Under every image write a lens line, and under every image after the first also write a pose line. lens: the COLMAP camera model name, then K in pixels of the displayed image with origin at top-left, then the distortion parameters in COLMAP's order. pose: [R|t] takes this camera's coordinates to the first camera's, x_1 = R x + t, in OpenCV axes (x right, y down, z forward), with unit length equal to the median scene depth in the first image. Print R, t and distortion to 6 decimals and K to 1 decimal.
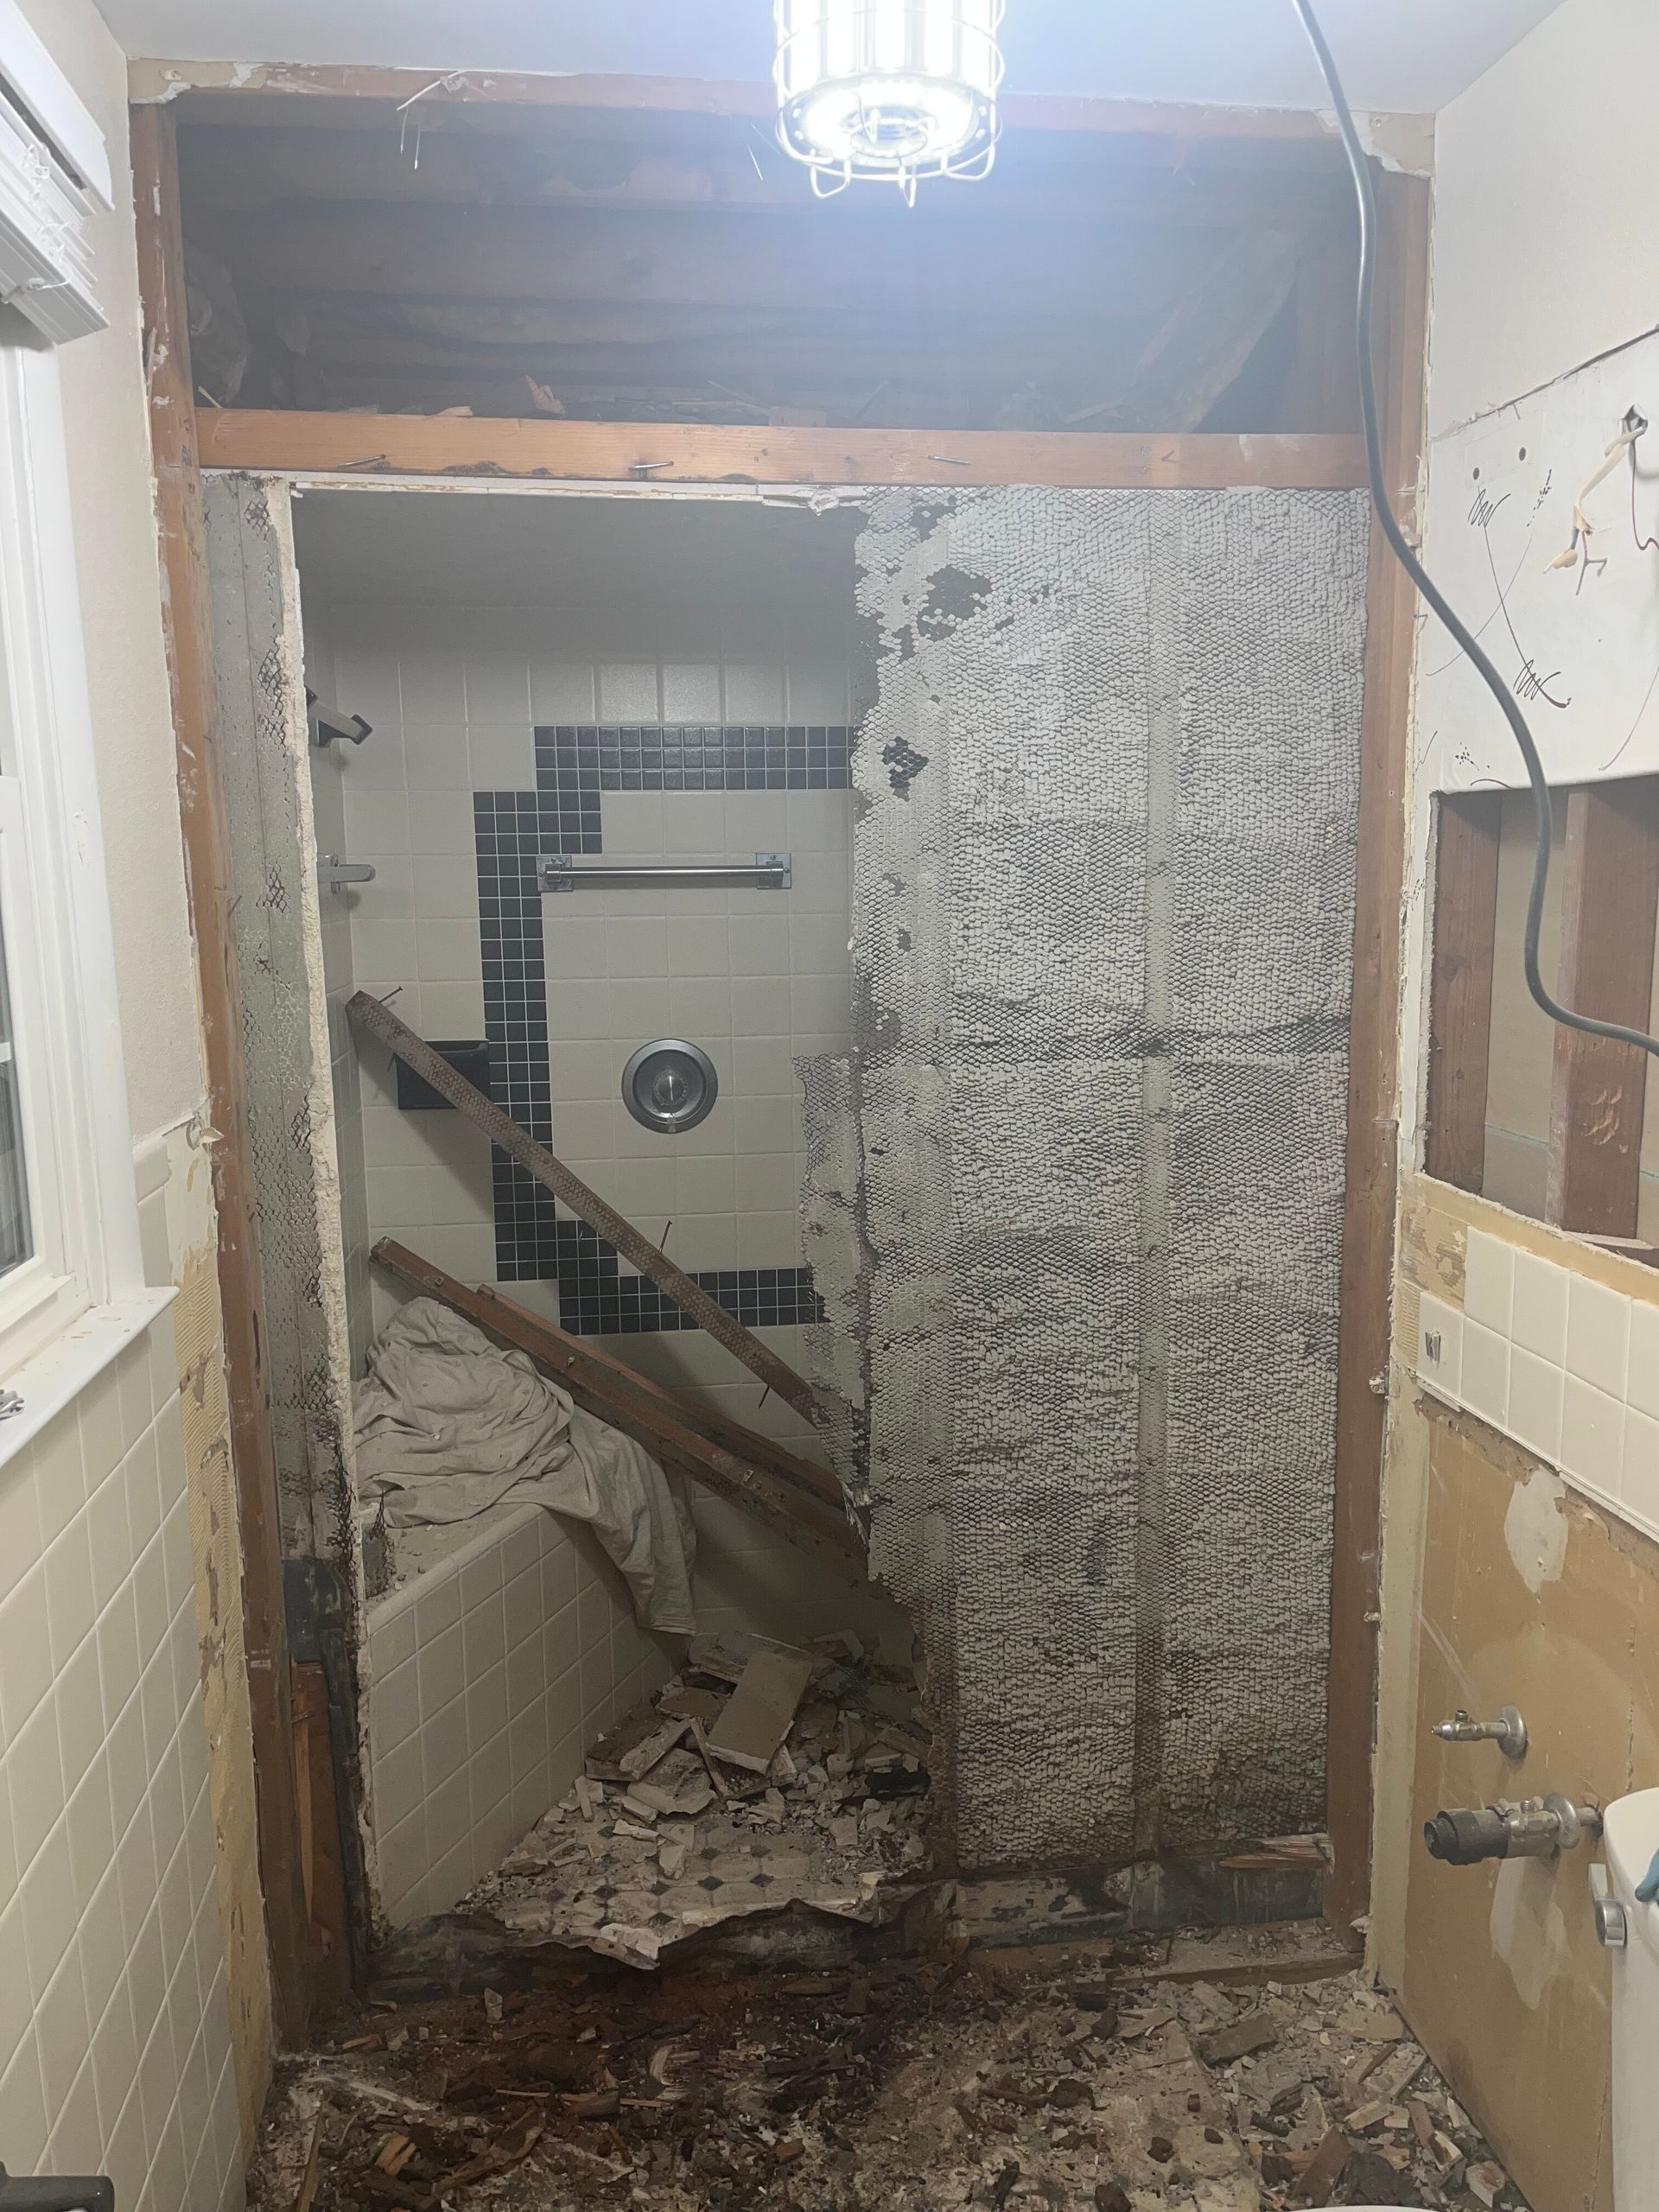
lens RADIAL K [[1622.9, 0, 826.8], [0, 1622.9, 1140.9], [0, 0, 1]] dist [0.052344, -0.056440]
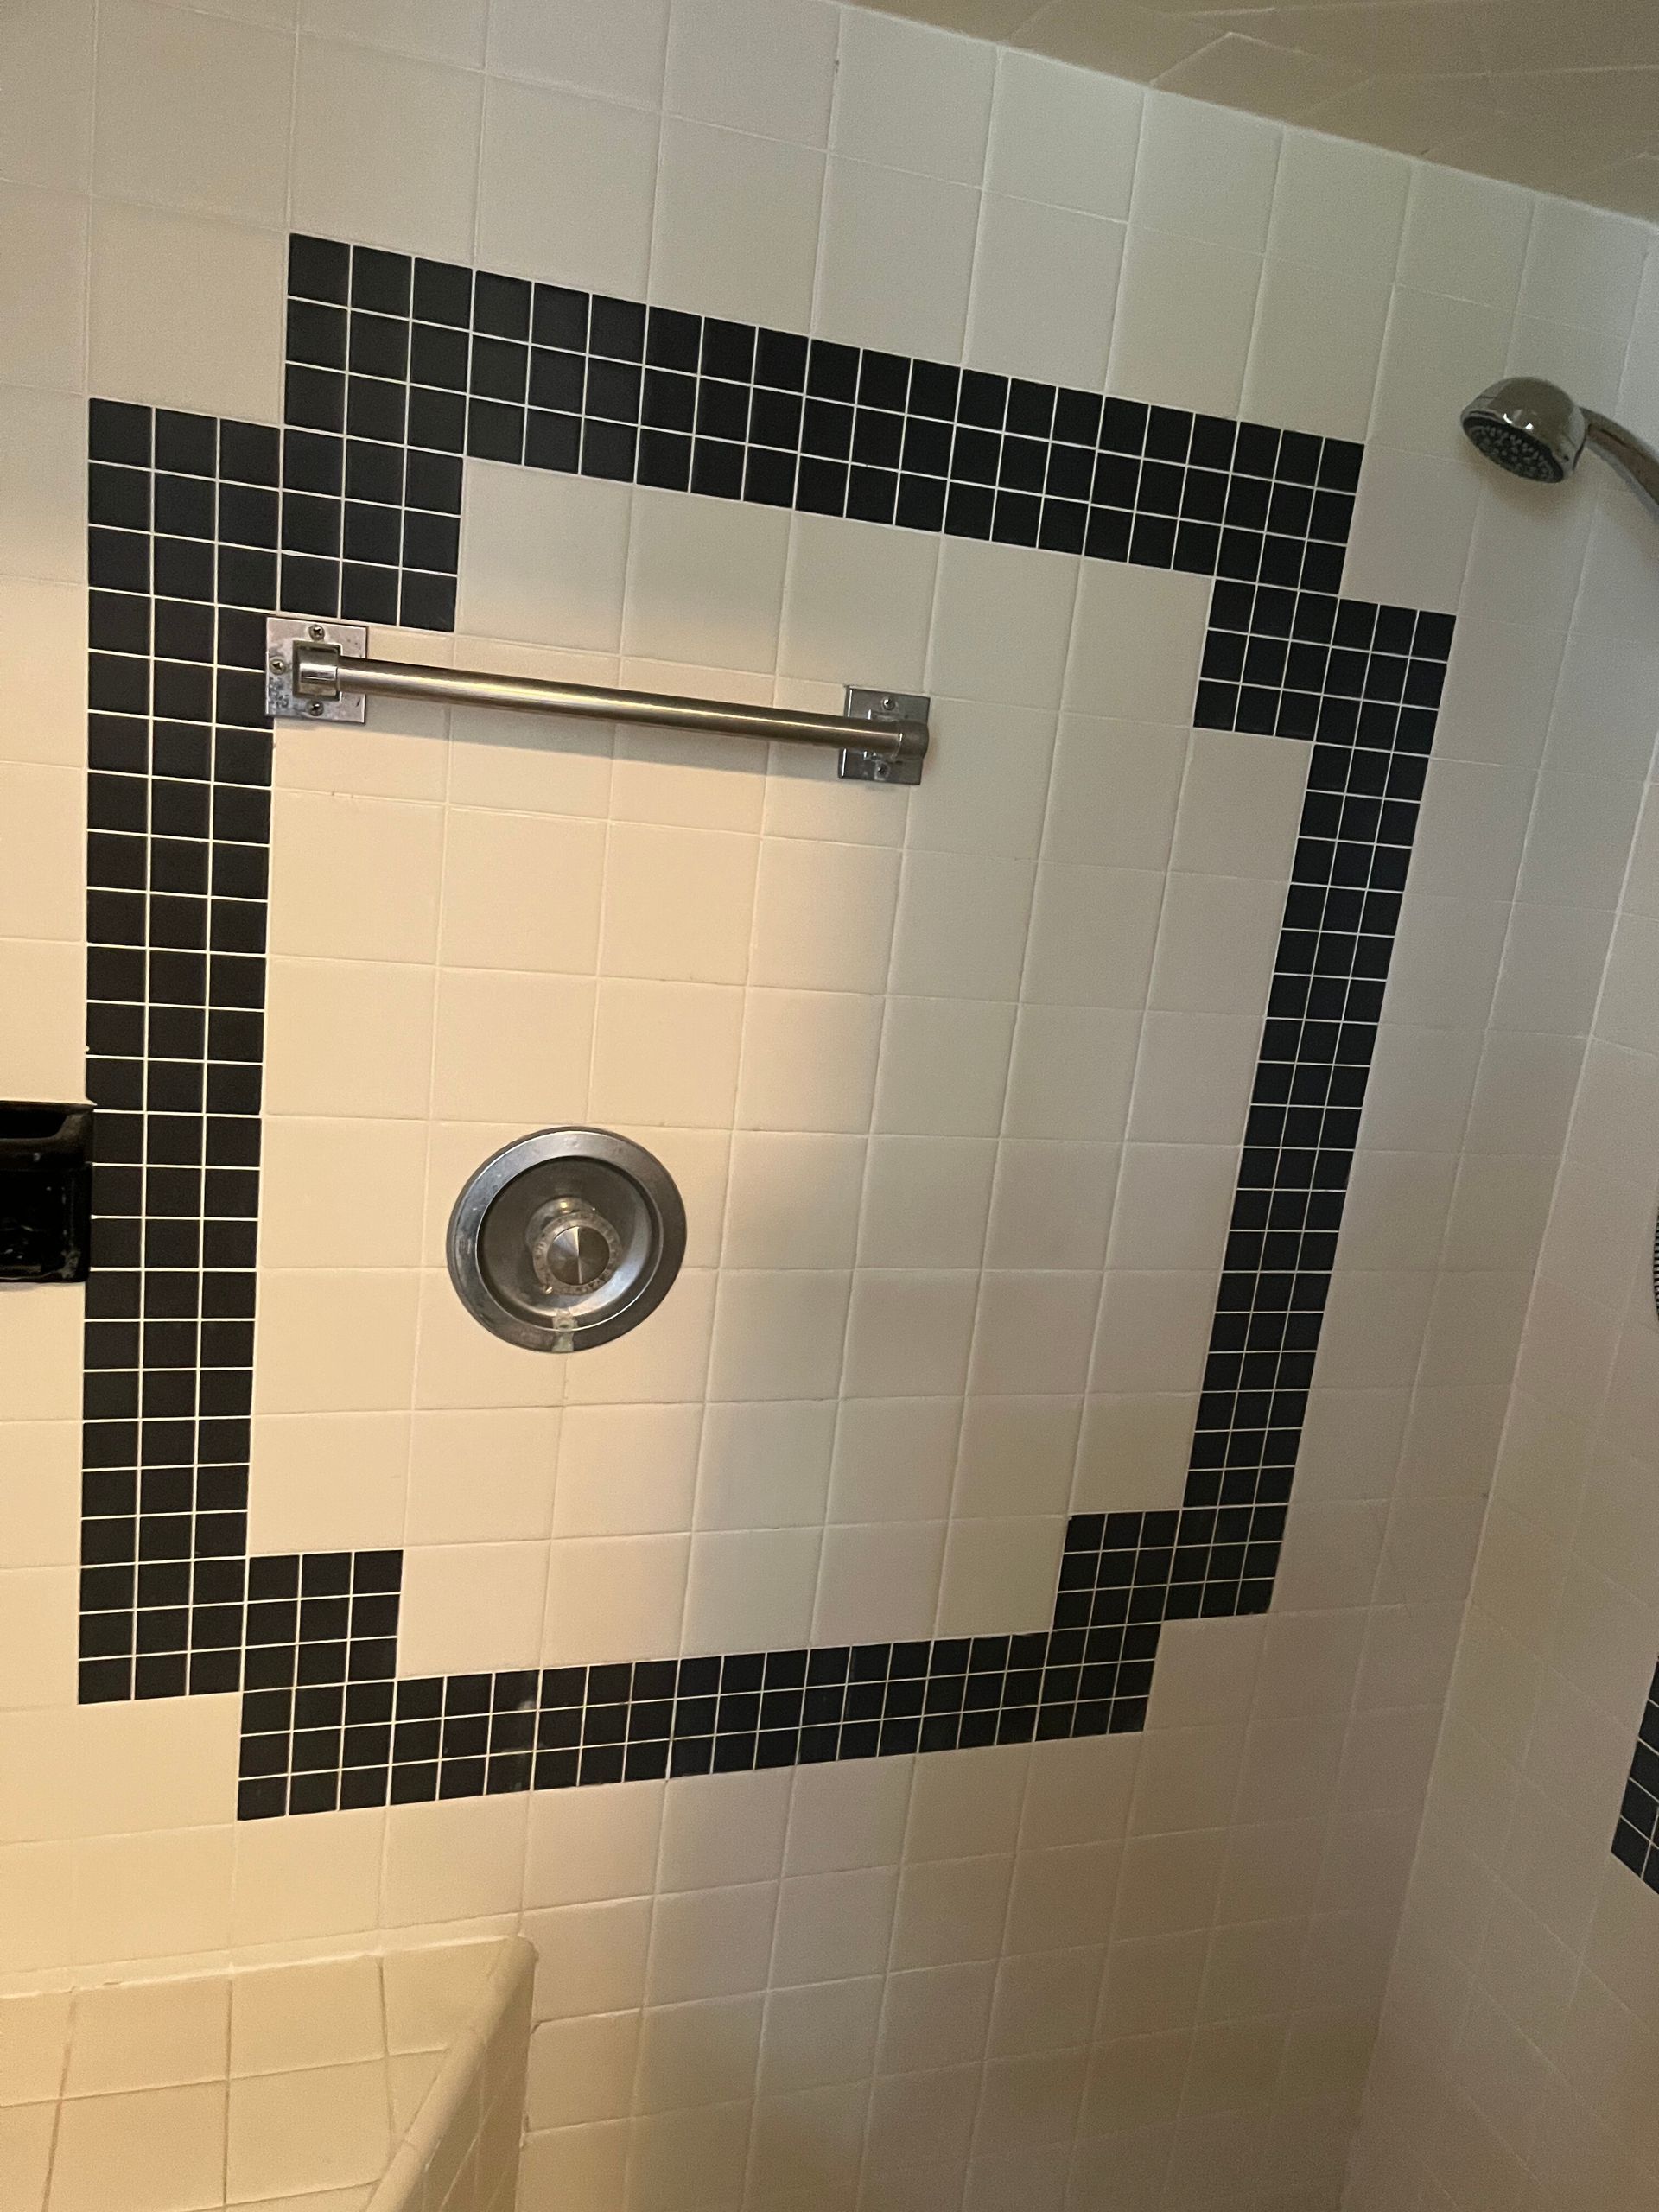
lens RADIAL K [[1622.9, 0, 839.9], [0, 1622.9, 1115.4], [0, 0, 1]] dist [0.052344, -0.056440]
pose [[0.974791, 0.076976, 0.209422, -0.130607], [-0.090302, 0.994404, 0.054820, -0.102526], [-0.204031, -0.072349, 0.976287, 0.654875]]
